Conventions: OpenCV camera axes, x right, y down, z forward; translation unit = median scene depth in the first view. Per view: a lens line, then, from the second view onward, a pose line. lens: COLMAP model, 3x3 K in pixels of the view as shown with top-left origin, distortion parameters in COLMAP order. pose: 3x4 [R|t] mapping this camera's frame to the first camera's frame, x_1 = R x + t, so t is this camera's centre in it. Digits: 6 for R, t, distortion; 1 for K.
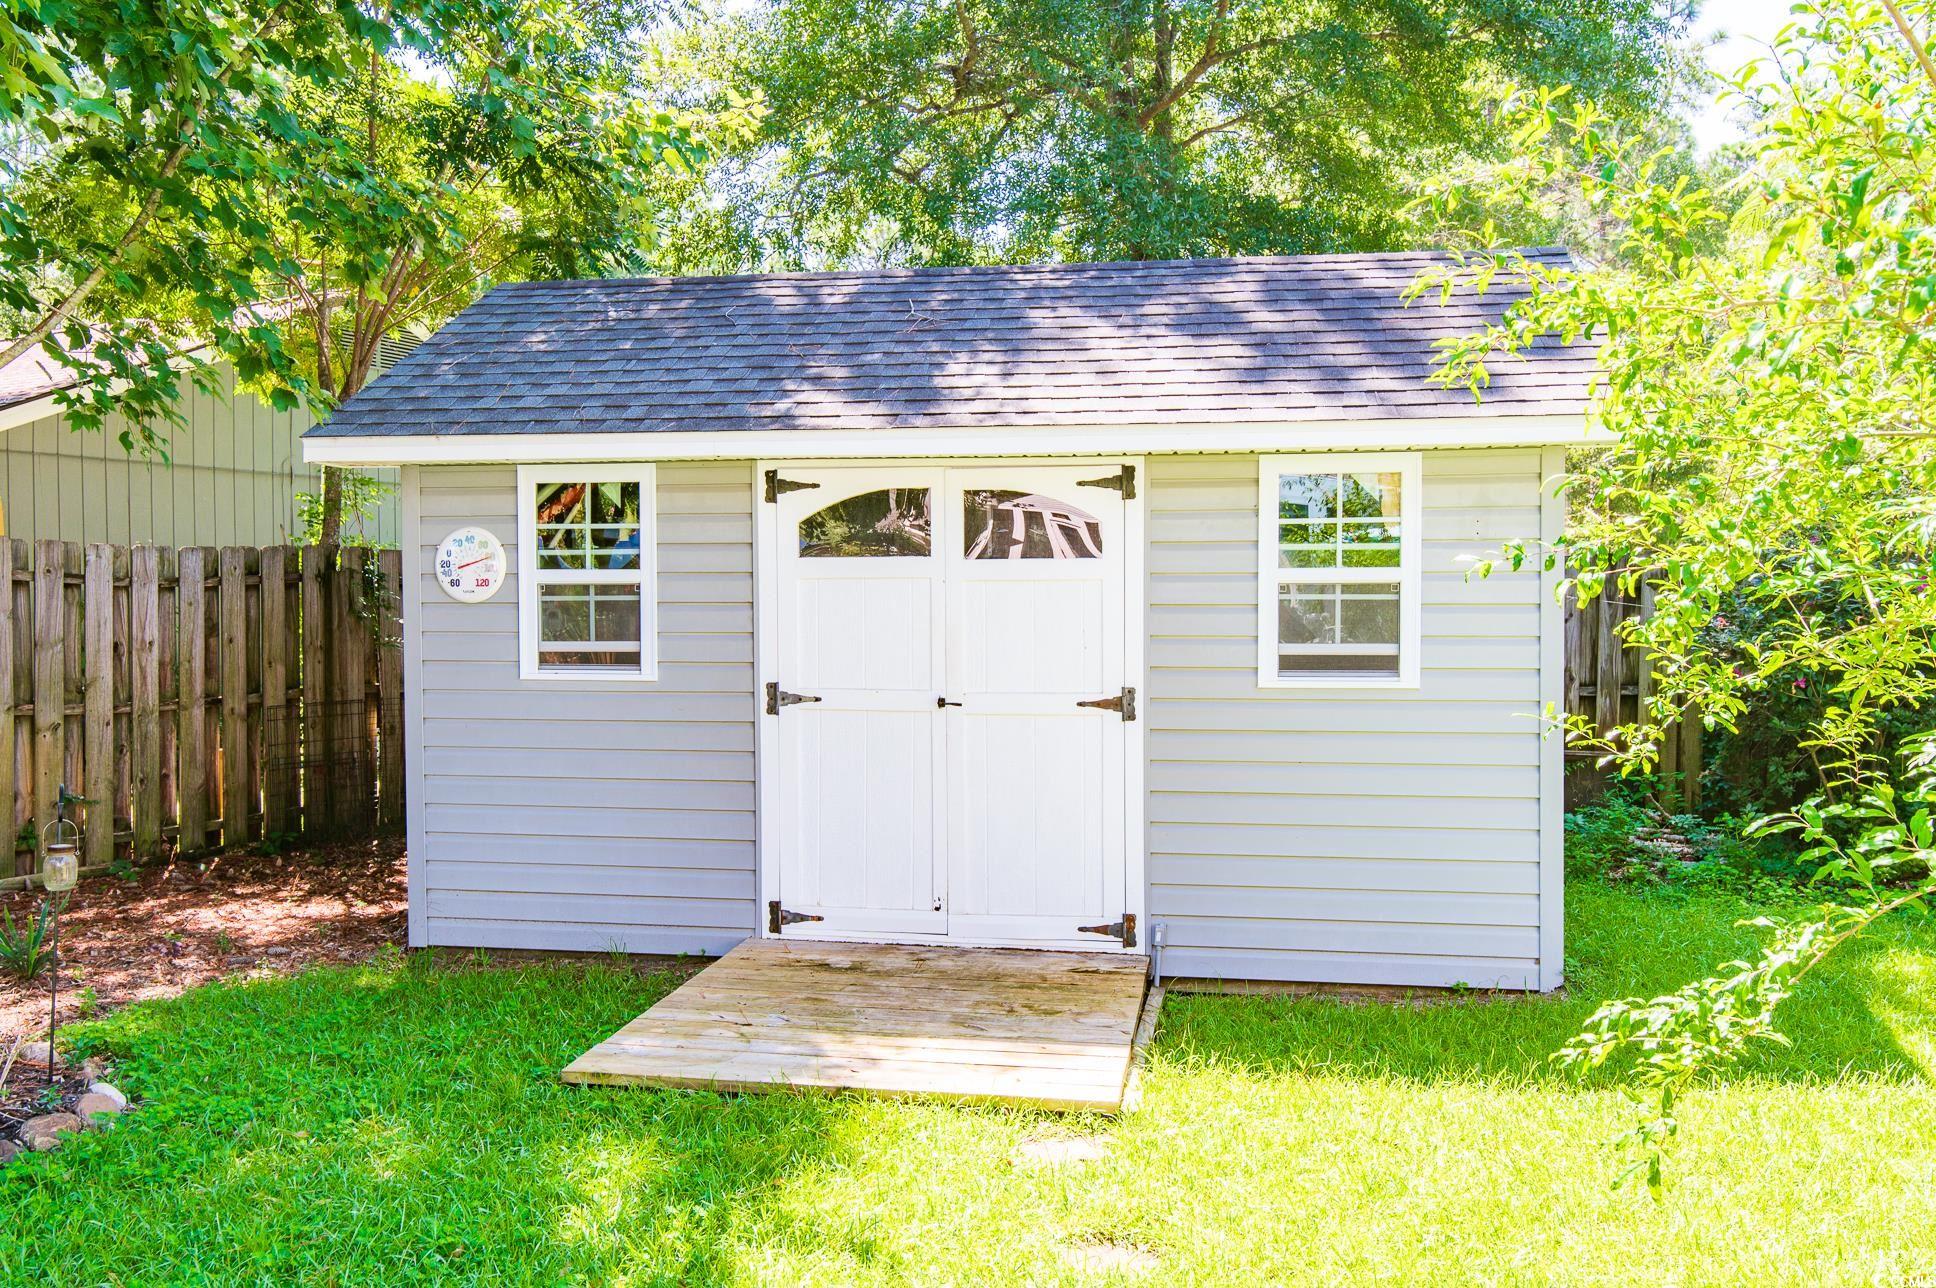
lens RADIAL K [[1286.8, 0, 971.0], [0, 1286.8, 626.1], [0, 0, 1]] dist [0.002059, 0.001165]
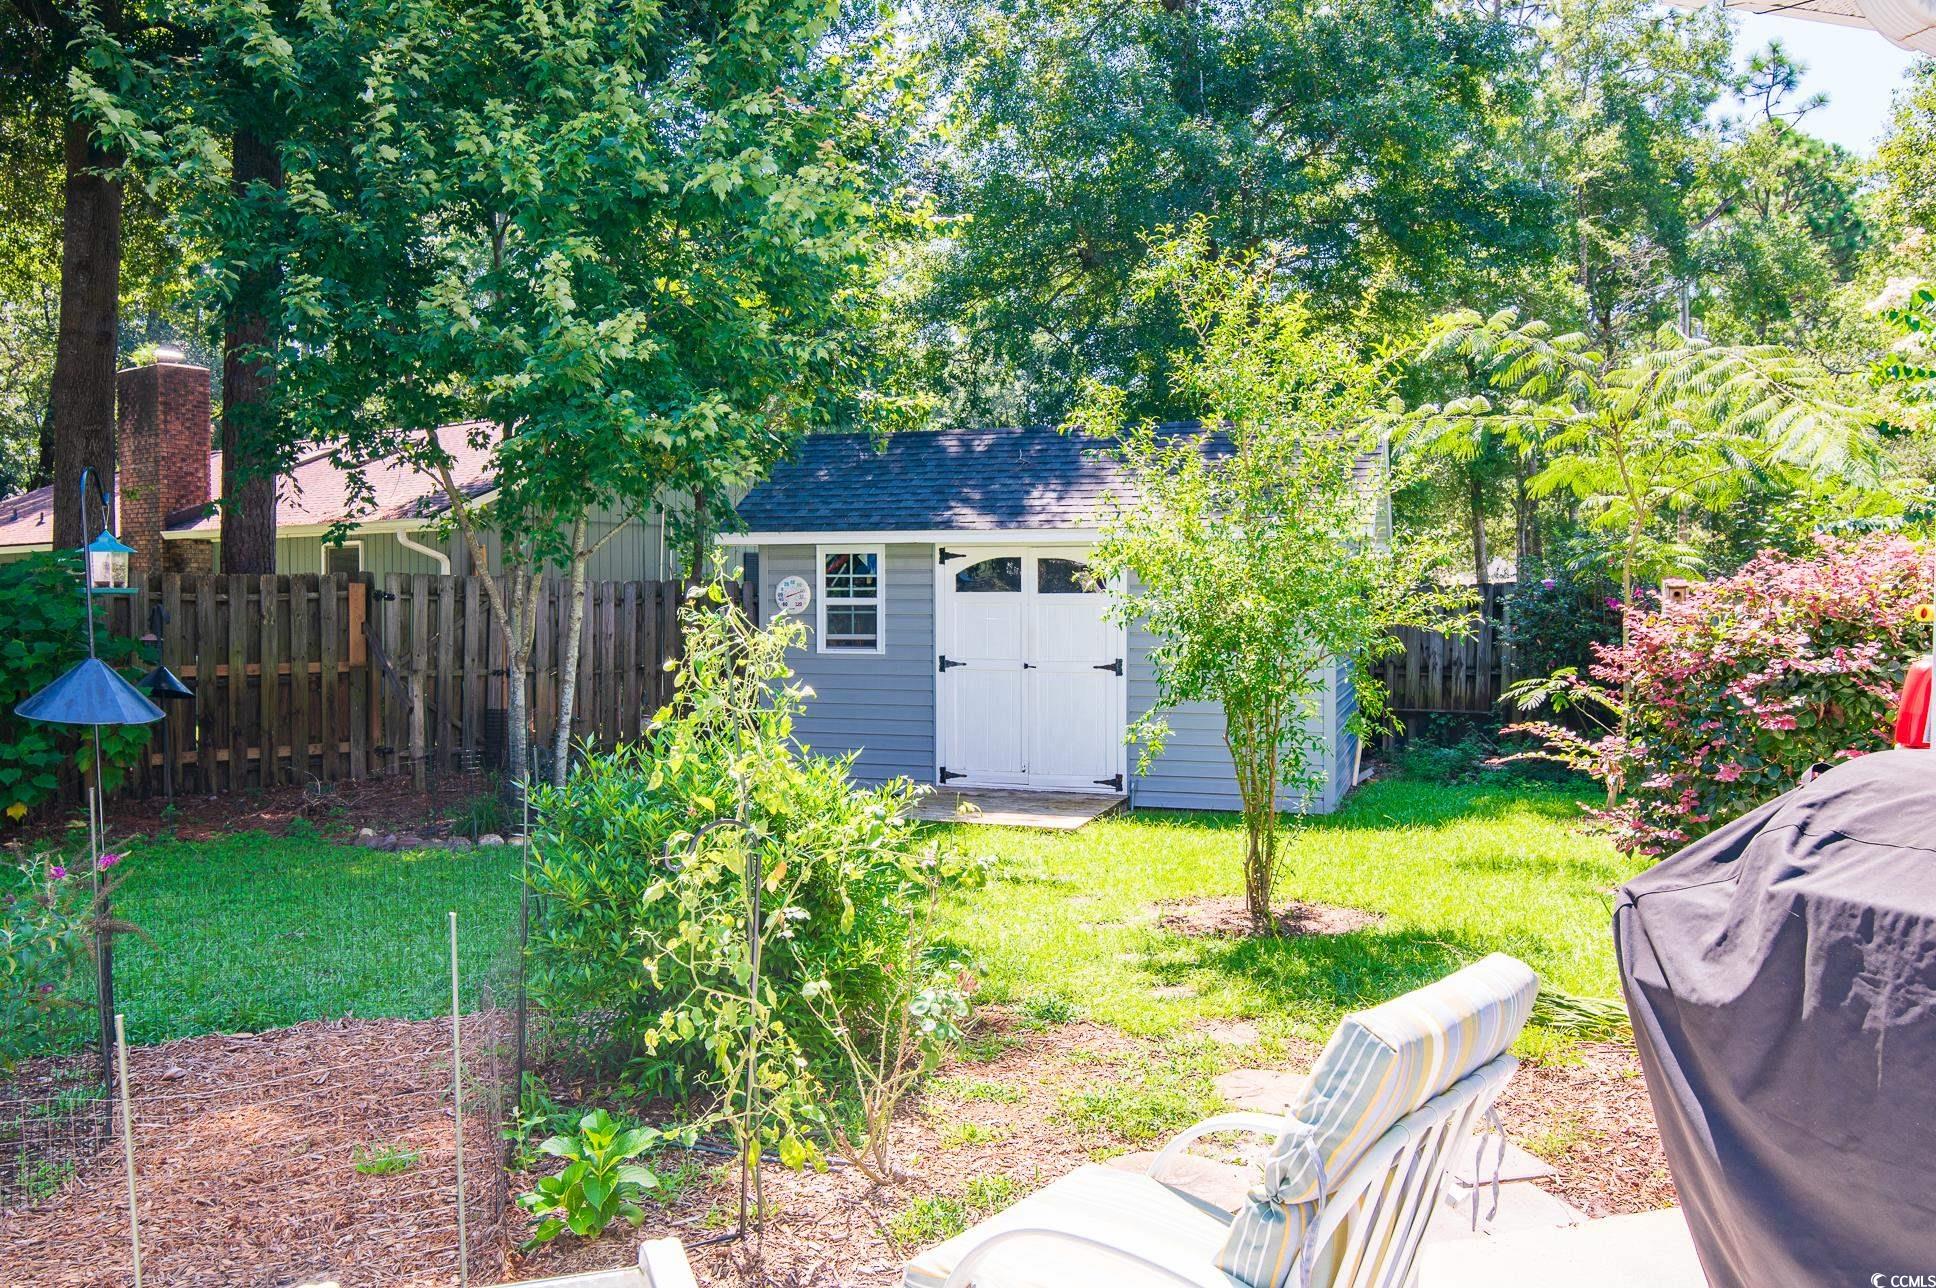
lens RADIAL K [[1286.8, 0, 968.6], [0, 1286.8, 645.6], [0, 0, 1]] dist [0.002059, 0.001165]
pose [[0.985661, 0.007188, -0.168583, 0.216427], [-0.005182, 0.999910, 0.012337, 0.004226], [0.168657, -0.011287, 0.985610, -0.928487]]
